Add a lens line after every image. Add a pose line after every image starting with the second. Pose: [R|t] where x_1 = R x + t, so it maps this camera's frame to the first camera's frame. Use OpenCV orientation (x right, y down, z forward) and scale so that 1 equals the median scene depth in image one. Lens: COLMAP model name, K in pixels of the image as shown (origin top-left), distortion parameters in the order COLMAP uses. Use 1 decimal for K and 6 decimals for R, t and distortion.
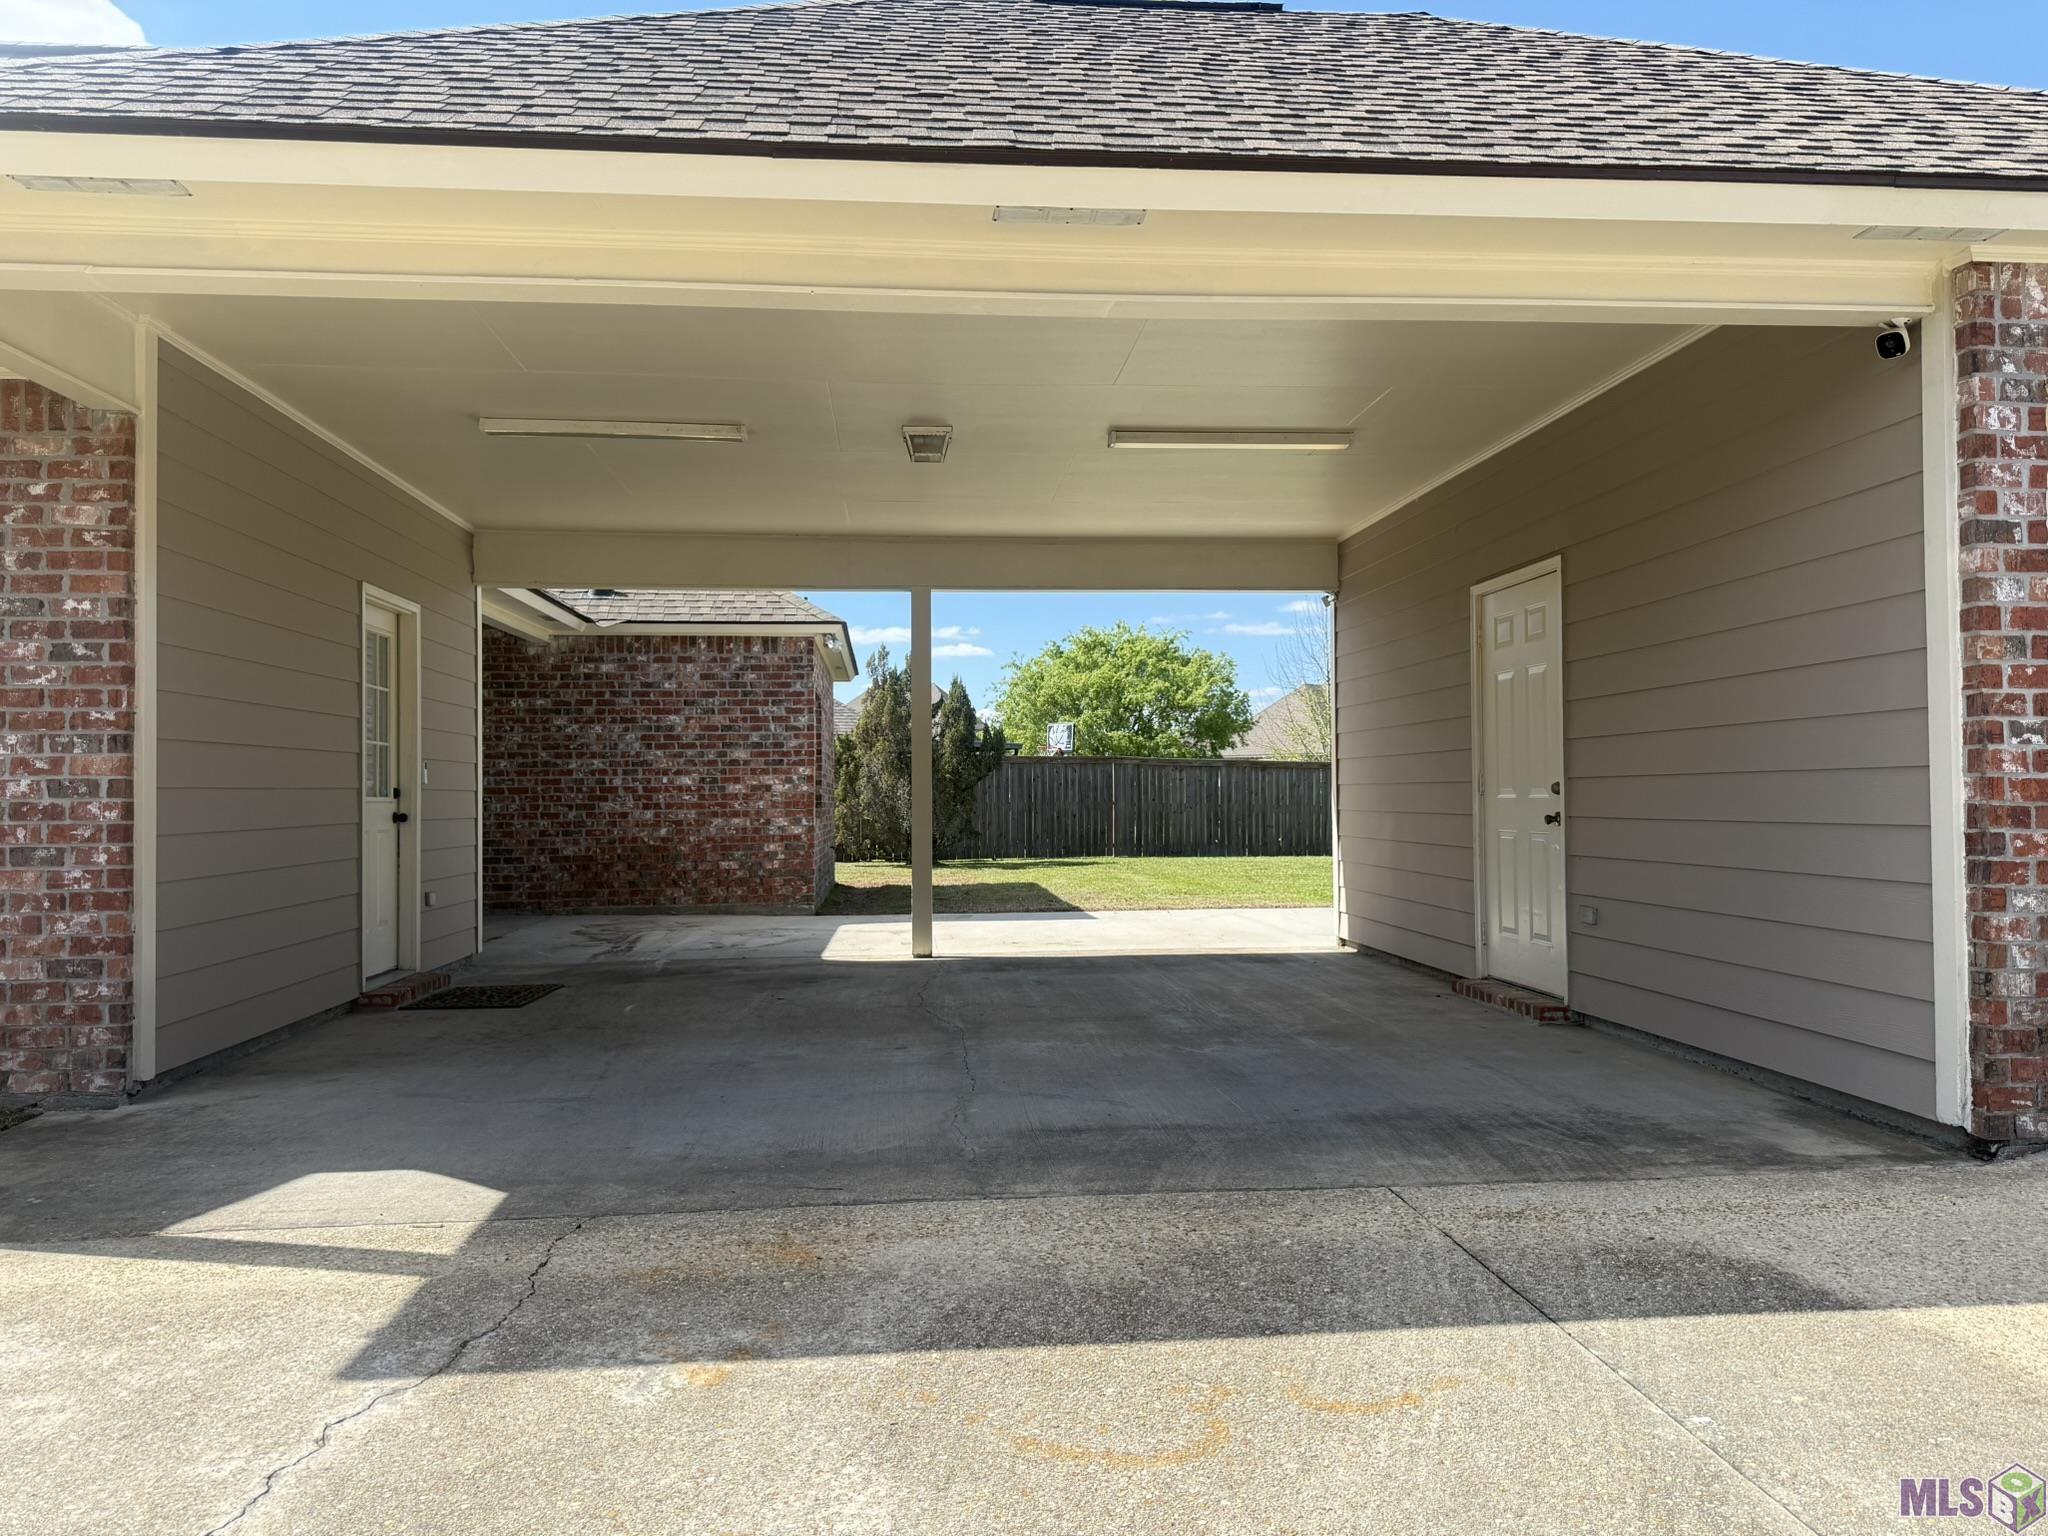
lens RADIAL K [[1475.1, 0, 1022.6], [0, 1475.1, 770.4], [0, 0, 1]] dist [0.065521, -0.020965]
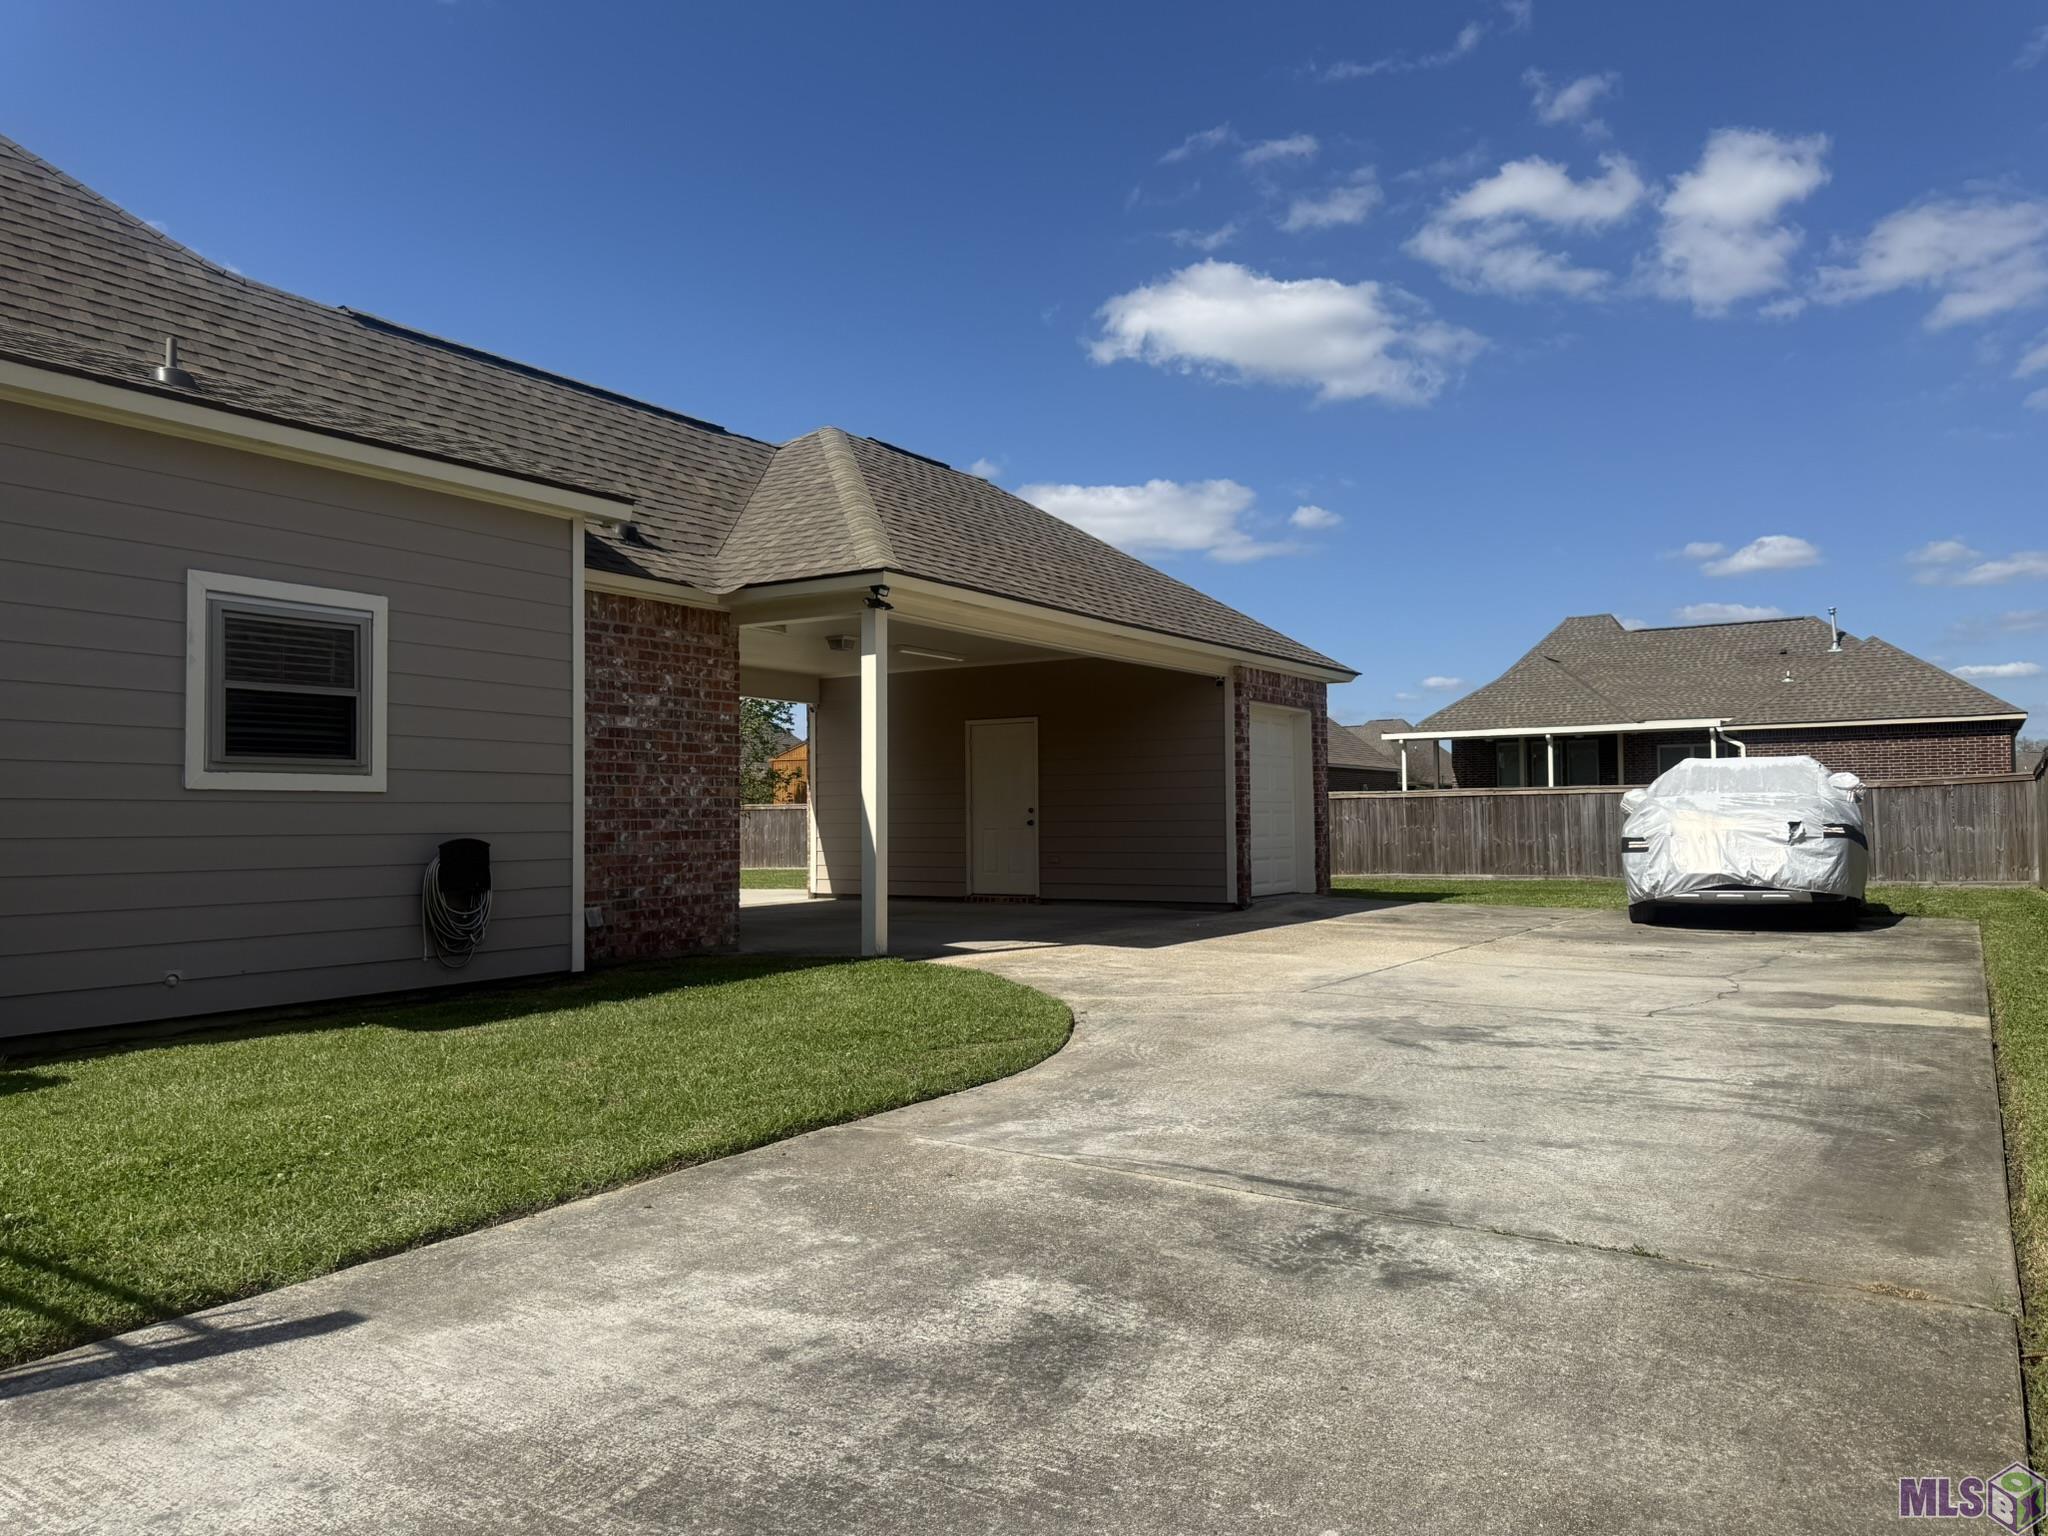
lens RADIAL K [[1475.1, 0, 1016.1], [0, 1475.1, 769.8], [0, 0, 1]] dist [0.065521, -0.020965]
pose [[0.609734, 0.030526, 0.792018, -2.032959], [-0.011918, 0.999498, -0.029348, 0.021745], [-0.792517, 0.008455, 0.609792, -0.605348]]
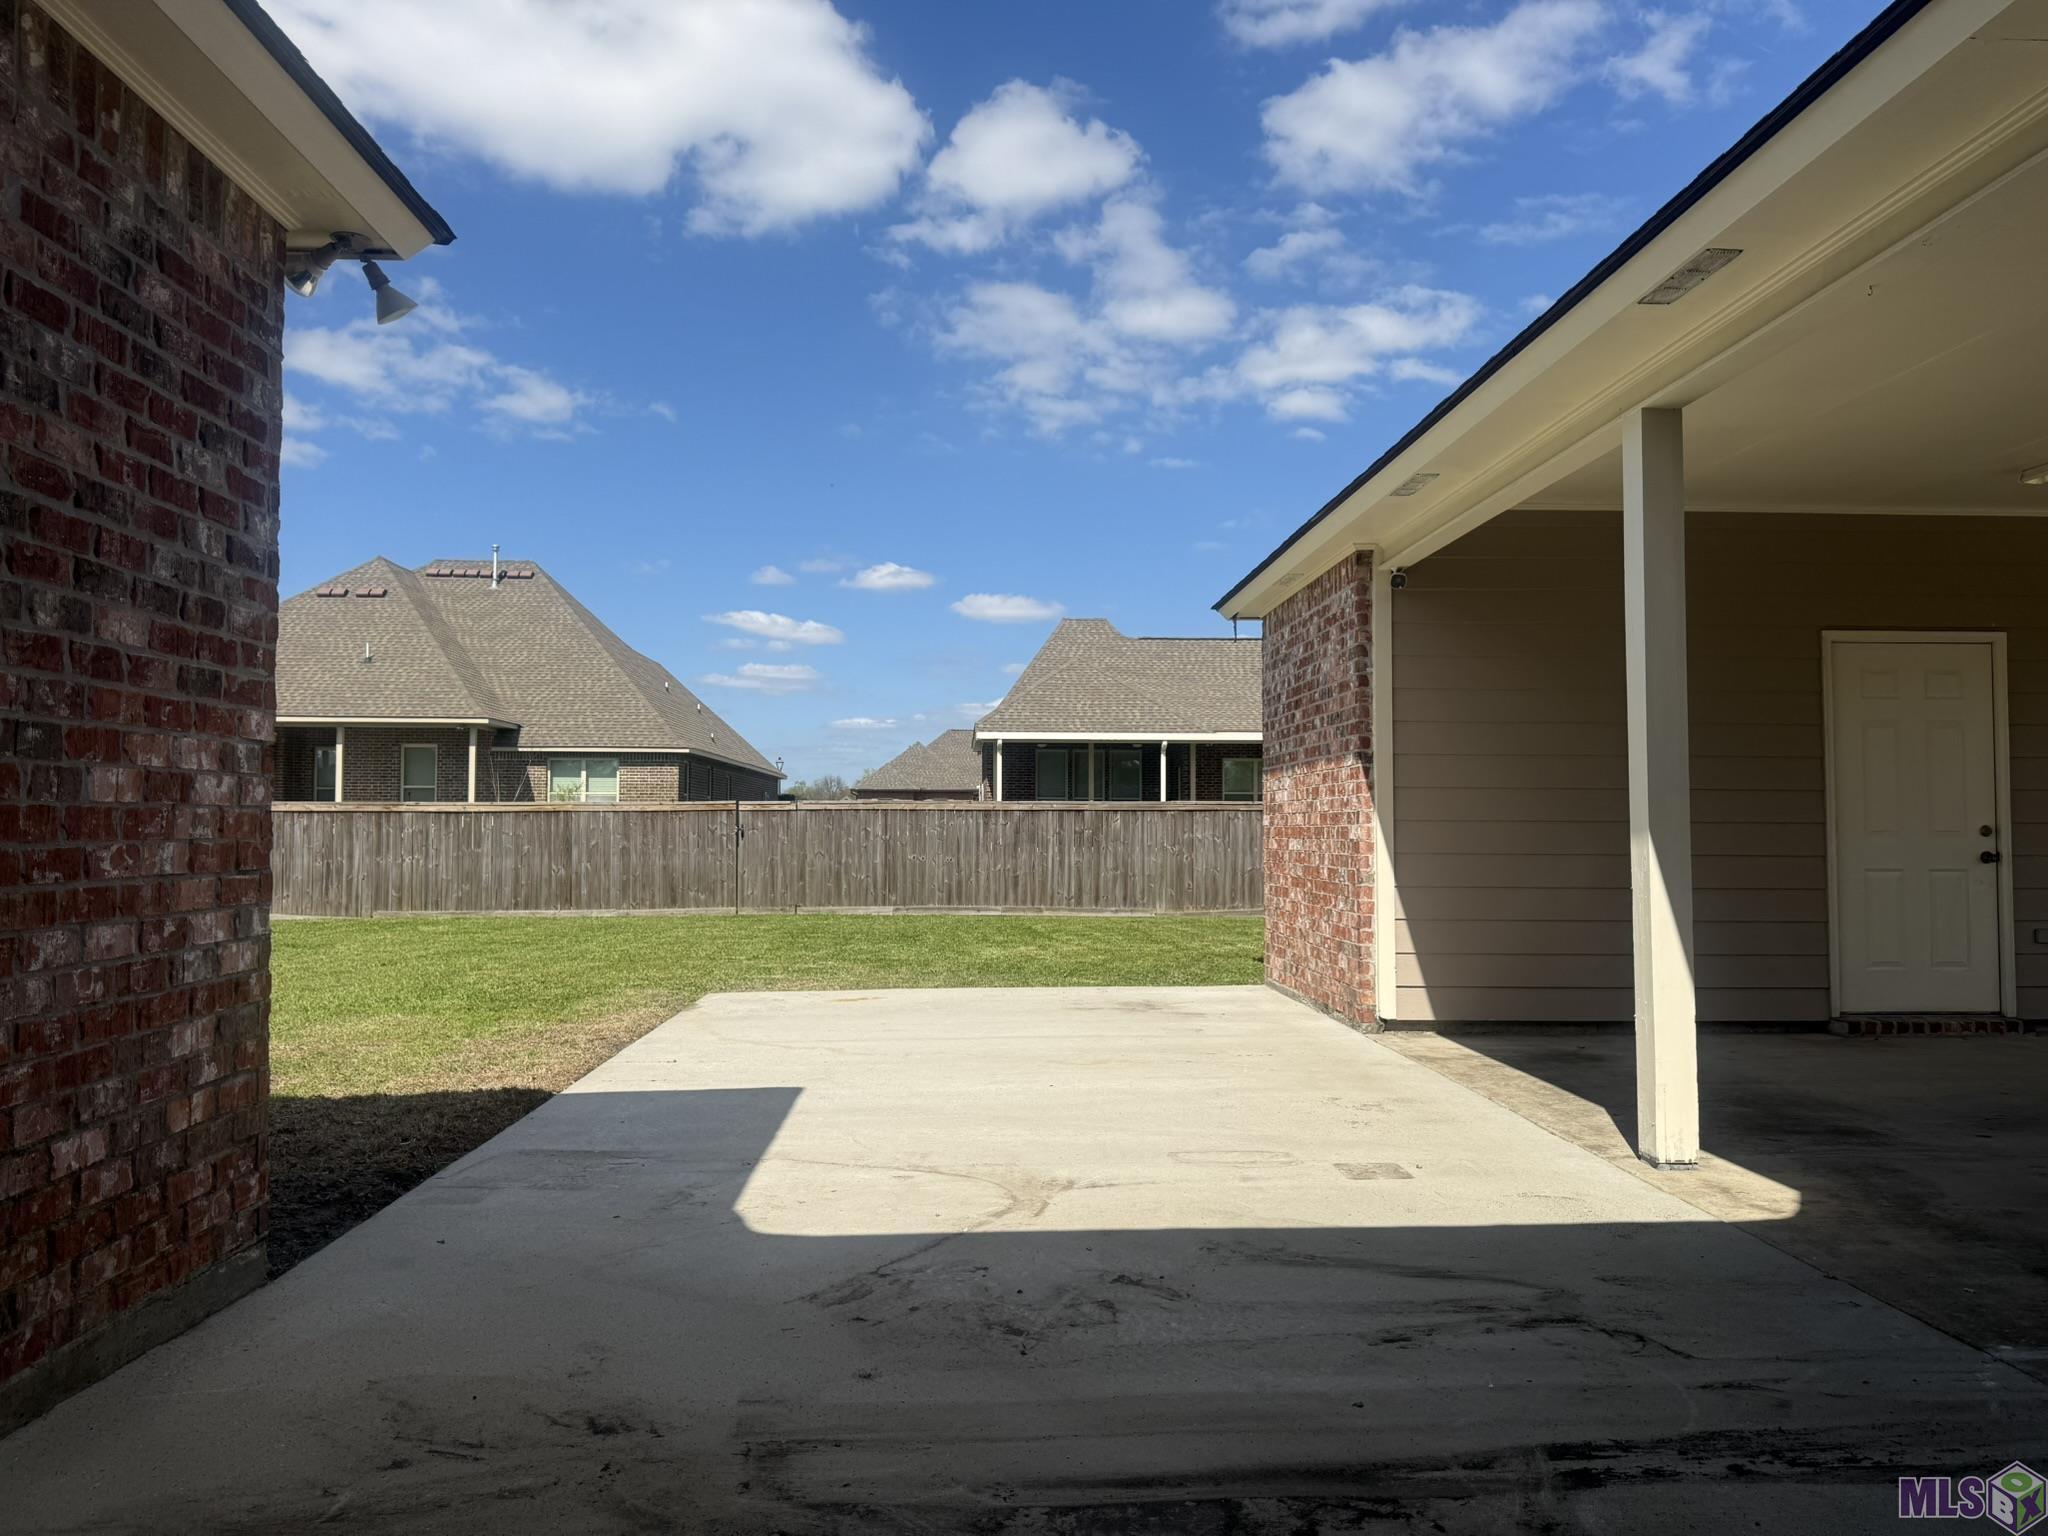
lens RADIAL K [[1475.1, 0, 1040.1], [0, 1475.1, 765.8], [0, 0, 1]] dist [0.065521, -0.020965]
pose [[0.010500, 0.051259, 0.998630, -1.044599], [-0.019792, 0.998500, -0.051044, 0.045830], [-0.999749, -0.019229, 0.011499, 2.188944]]
